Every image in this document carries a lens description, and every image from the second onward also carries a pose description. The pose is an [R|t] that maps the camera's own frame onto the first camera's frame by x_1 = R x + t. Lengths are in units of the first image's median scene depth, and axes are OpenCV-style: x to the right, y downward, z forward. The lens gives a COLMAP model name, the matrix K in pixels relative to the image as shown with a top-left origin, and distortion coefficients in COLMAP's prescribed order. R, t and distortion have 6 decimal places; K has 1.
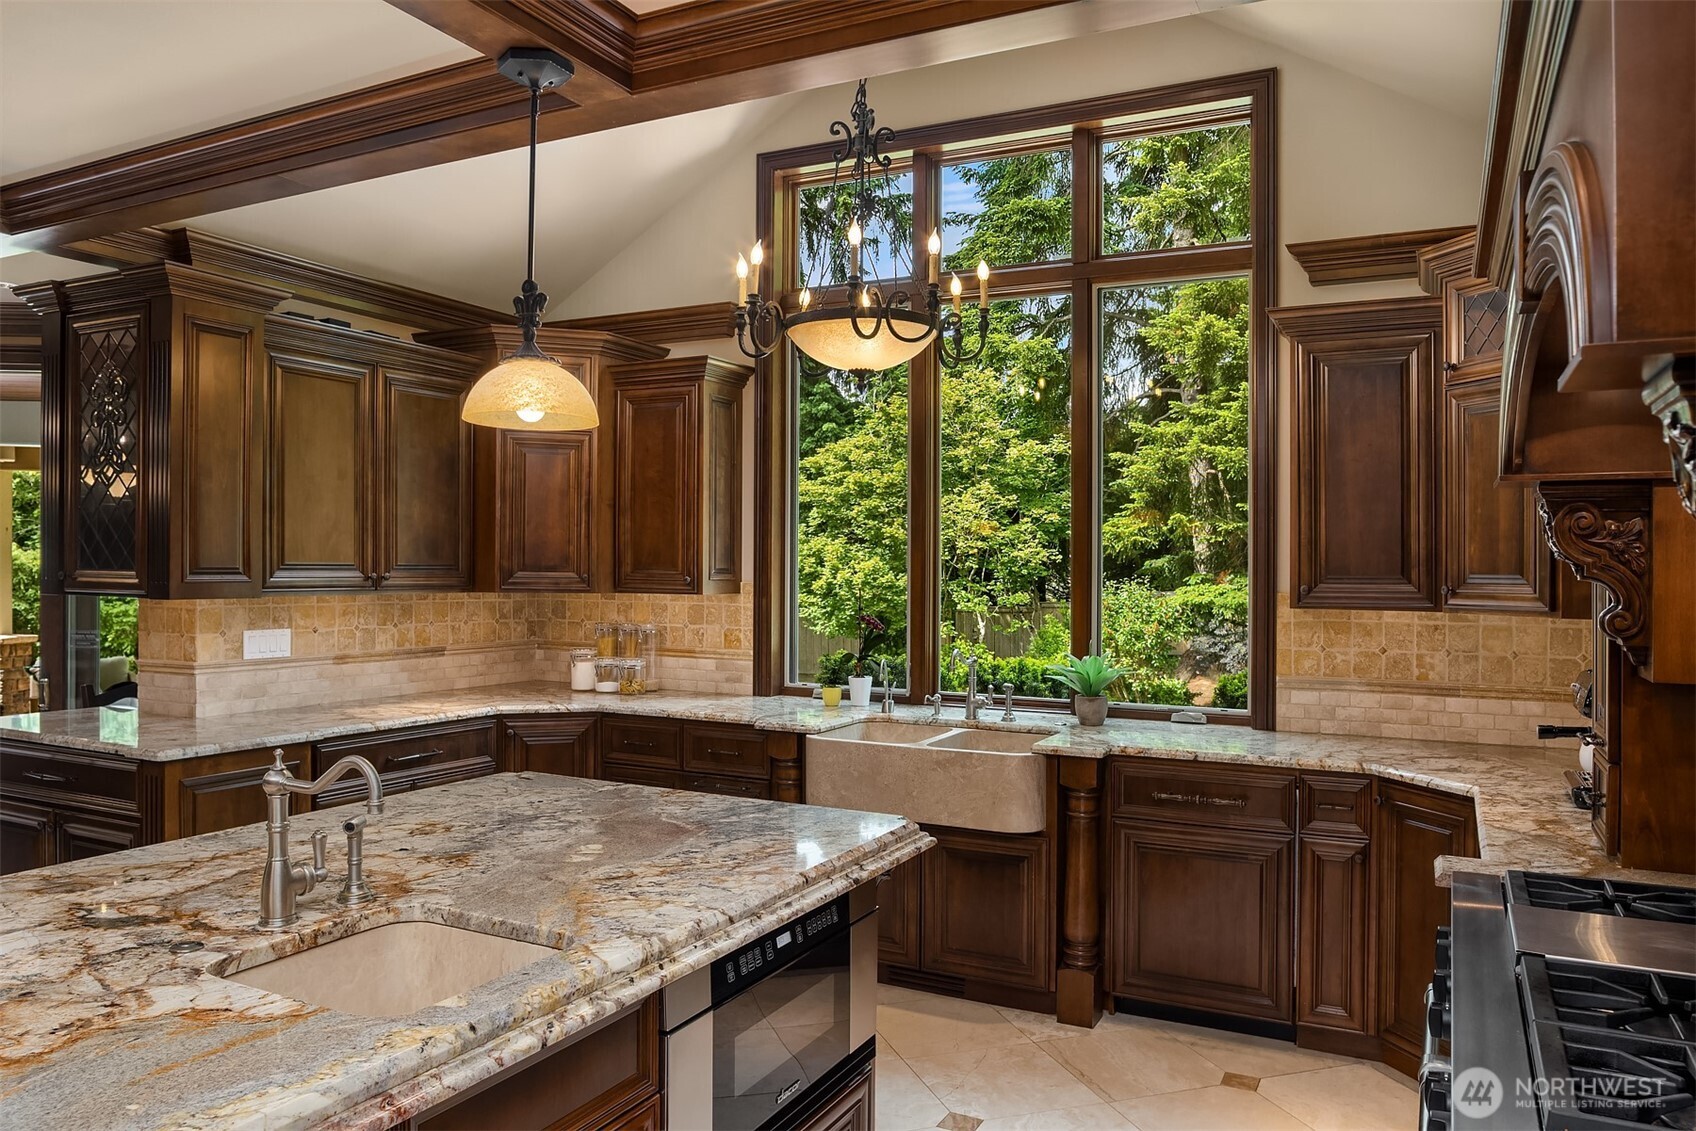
lens RADIAL K [[1177.3, 0, 825.9], [0, 1177.3, 497.6], [0, 0, 1]] dist [-0.003309, 0.000254]
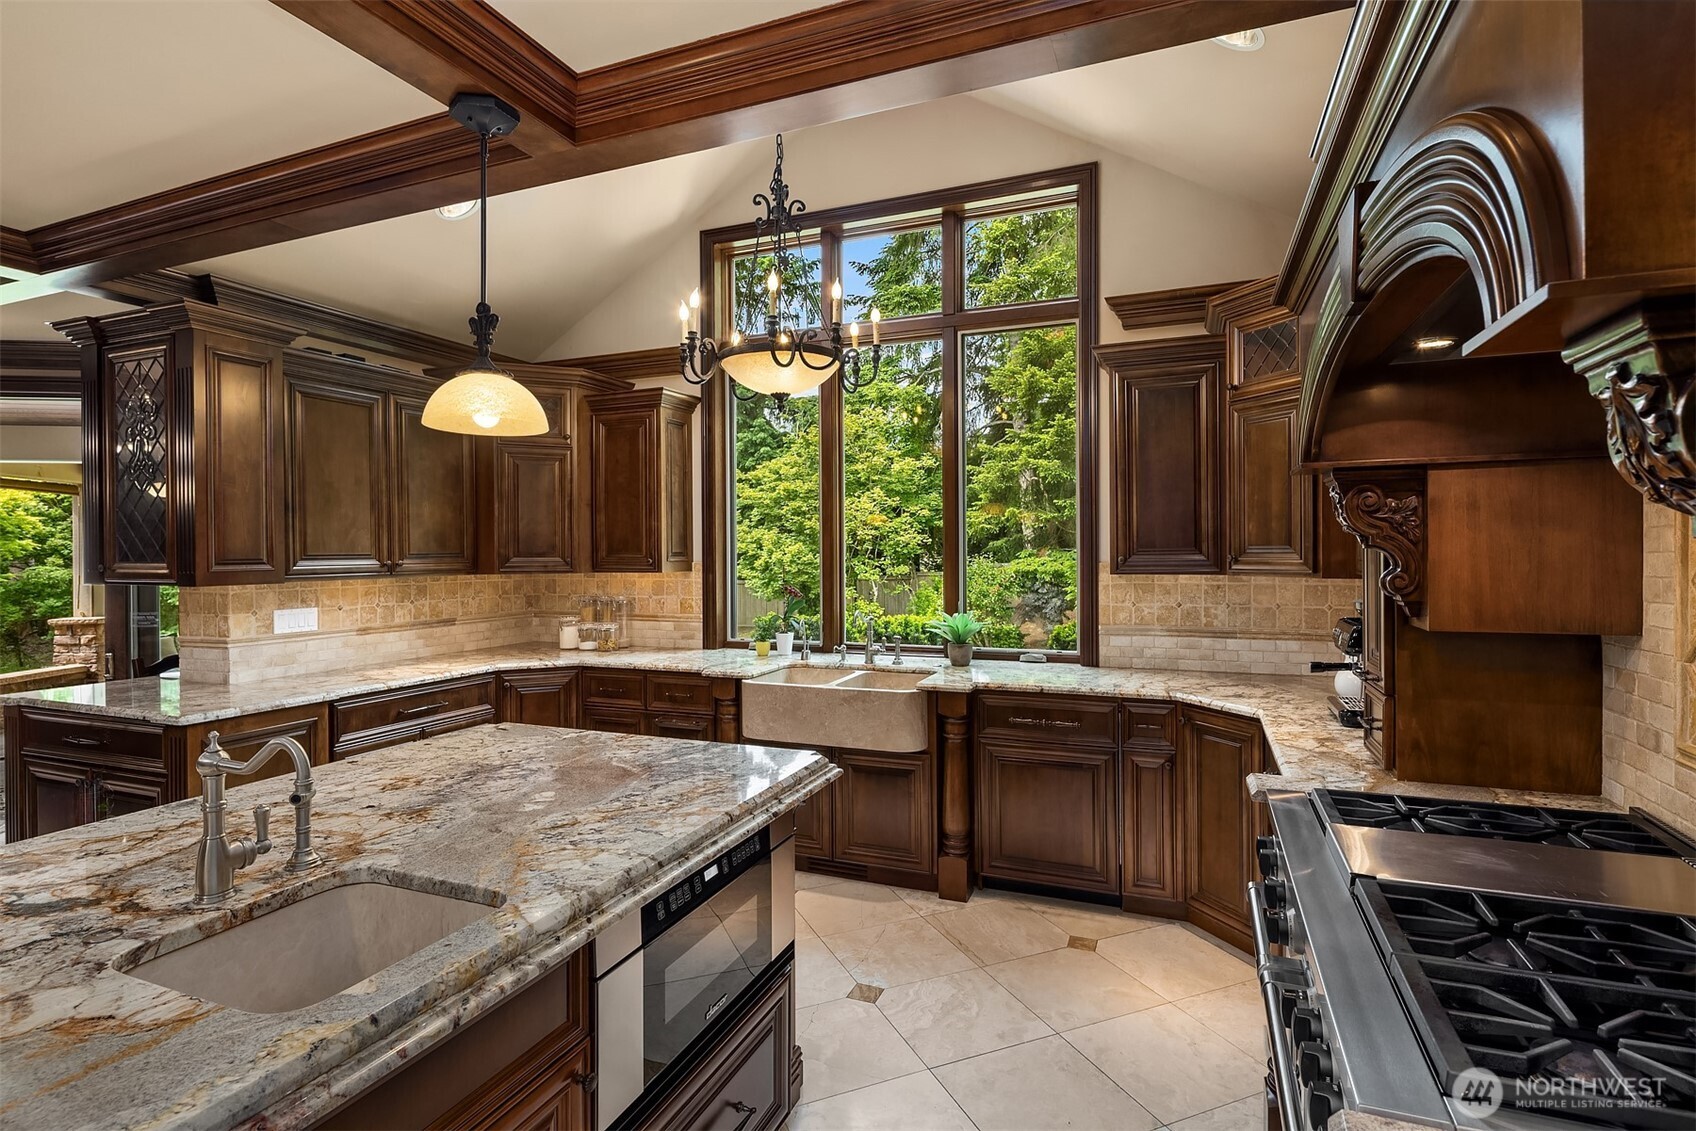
lens RADIAL K [[814.1, 0, 819.7], [0, 814.1, 560.0], [0, 0, 1]] dist [0.060683, -0.000080]
pose [[0.997766, -0.019025, 0.064038, 0.012566], [0.014420, 0.997327, 0.071624, 0.007820], [-0.065230, -0.070541, 0.995374, 0.111544]]
